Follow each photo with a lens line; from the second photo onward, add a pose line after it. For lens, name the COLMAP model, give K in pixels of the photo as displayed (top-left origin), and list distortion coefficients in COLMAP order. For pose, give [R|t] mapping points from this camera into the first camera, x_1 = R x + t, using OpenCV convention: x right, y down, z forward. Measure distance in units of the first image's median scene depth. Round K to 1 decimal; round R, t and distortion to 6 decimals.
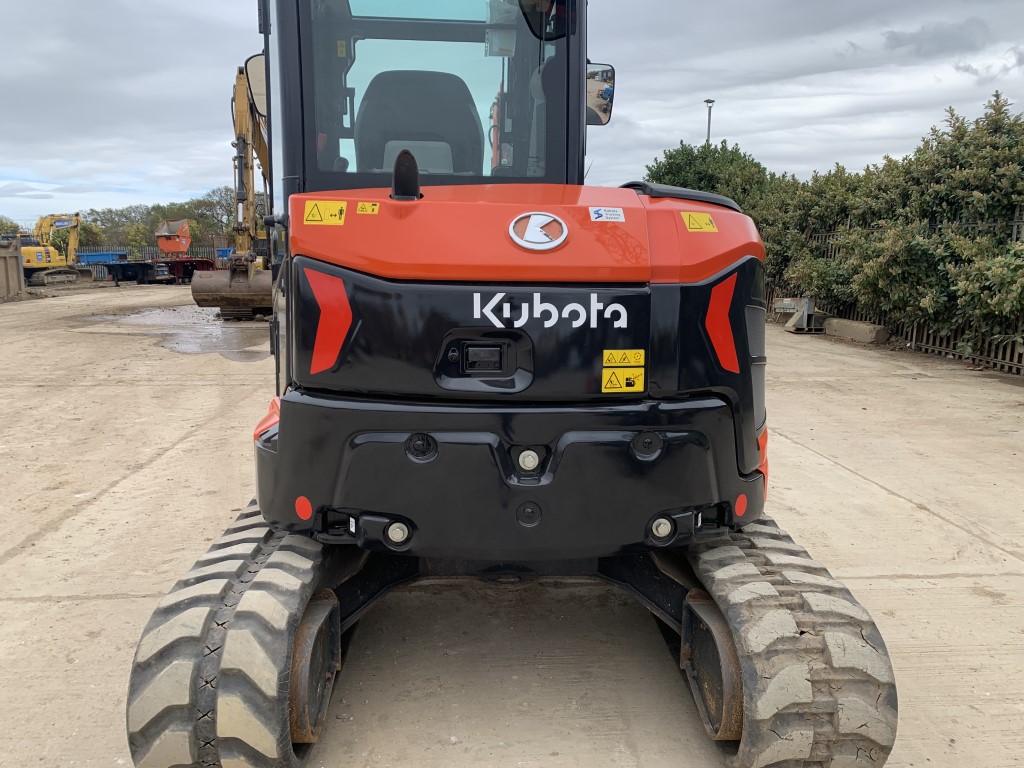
lens RADIAL K [[783.5, 0, 511.1], [0, 783.5, 391.3], [0, 0, 1]] dist [0.029286, -0.027175]
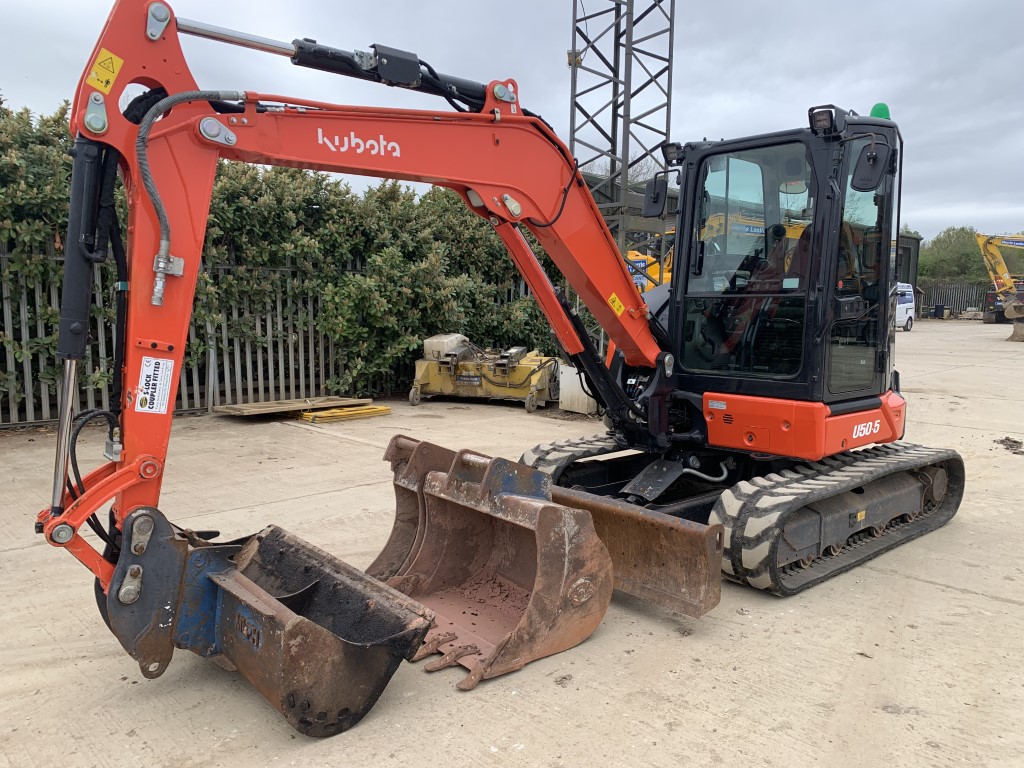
lens RADIAL K [[783.5, 0, 521.2], [0, 783.5, 390.0], [0, 0, 1]] dist [0.029286, -0.027175]
pose [[-0.634854, -0.100456, 0.766074, -1.461003], [0.112051, 0.969059, 0.219932, -0.610541], [-0.764464, 0.225464, -0.603955, 3.491719]]
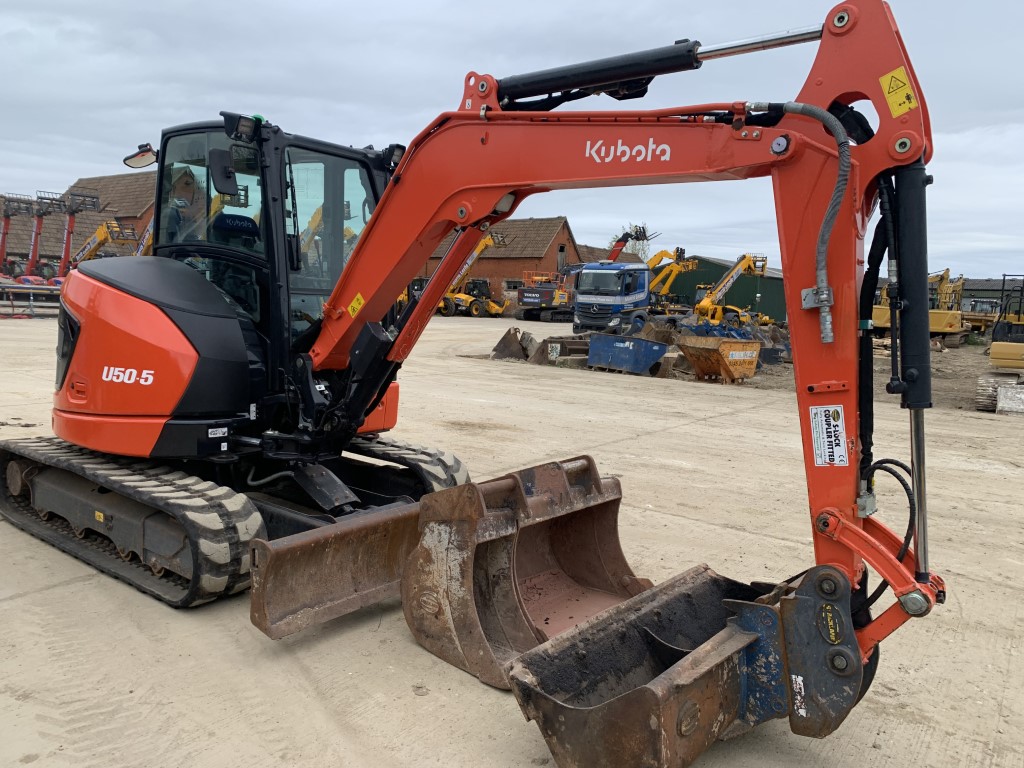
lens RADIAL K [[783.5, 0, 503.6], [0, 783.5, 391.2], [0, 0, 1]] dist [0.029286, -0.027175]
pose [[-0.642099, 0.050825, -0.764935, 1.270806], [-0.177883, 0.960690, 0.213150, -0.620398], [0.745699, 0.272932, -0.607817, 3.503676]]
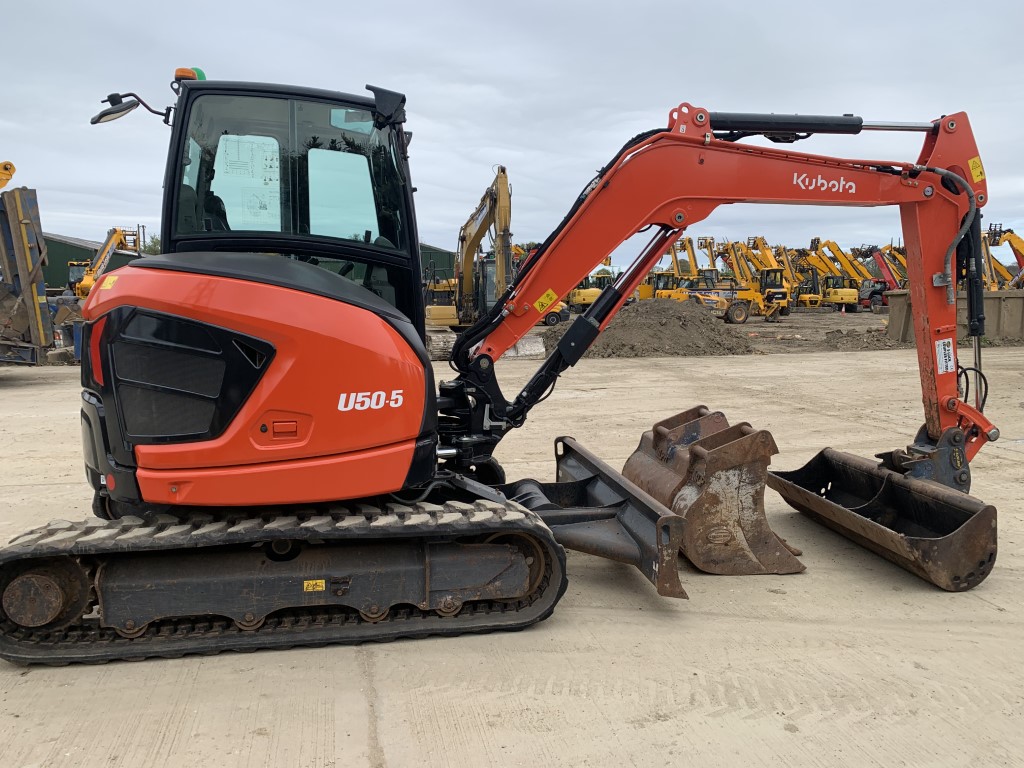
lens RADIAL K [[783.5, 0, 508.2], [0, 783.5, 385.1], [0, 0, 1]] dist [0.029286, -0.027175]
pose [[0.147140, 0.111162, -0.982849, 1.994242], [-0.164839, 0.982525, 0.086448, -0.296769], [0.975283, 0.149292, 0.162893, 1.640291]]
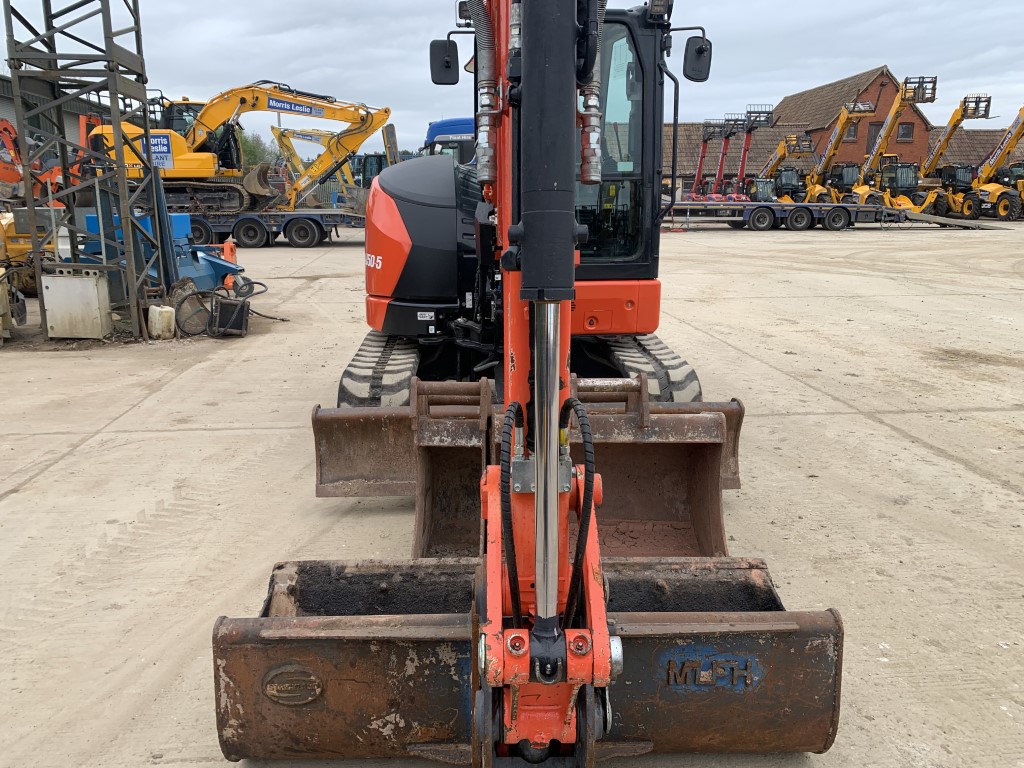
lens RADIAL K [[783.5, 0, 504.5], [0, 783.5, 379.9], [0, 0, 1]] dist [0.029286, -0.027175]
pose [[-0.999911, -0.006250, -0.011781, 0.034403], [-0.010295, 0.923284, 0.383980, -0.629493], [0.008477, 0.384067, -0.923266, 3.826356]]
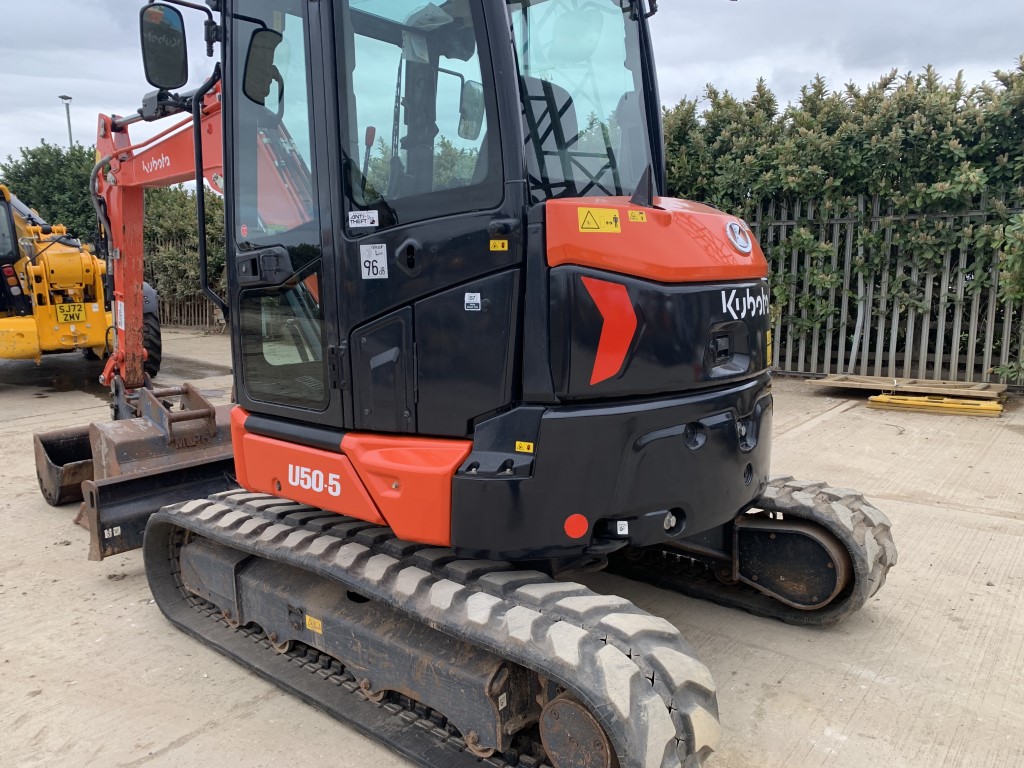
lens RADIAL K [[783.5, 0, 508.0], [0, 783.5, 388.5], [0, 0, 1]] dist [0.029286, -0.027175]
pose [[0.683555, -0.134866, 0.717331, -1.072320], [0.147262, 0.988053, 0.045437, -0.079860], [-0.714889, 0.074577, 0.695250, 0.415726]]
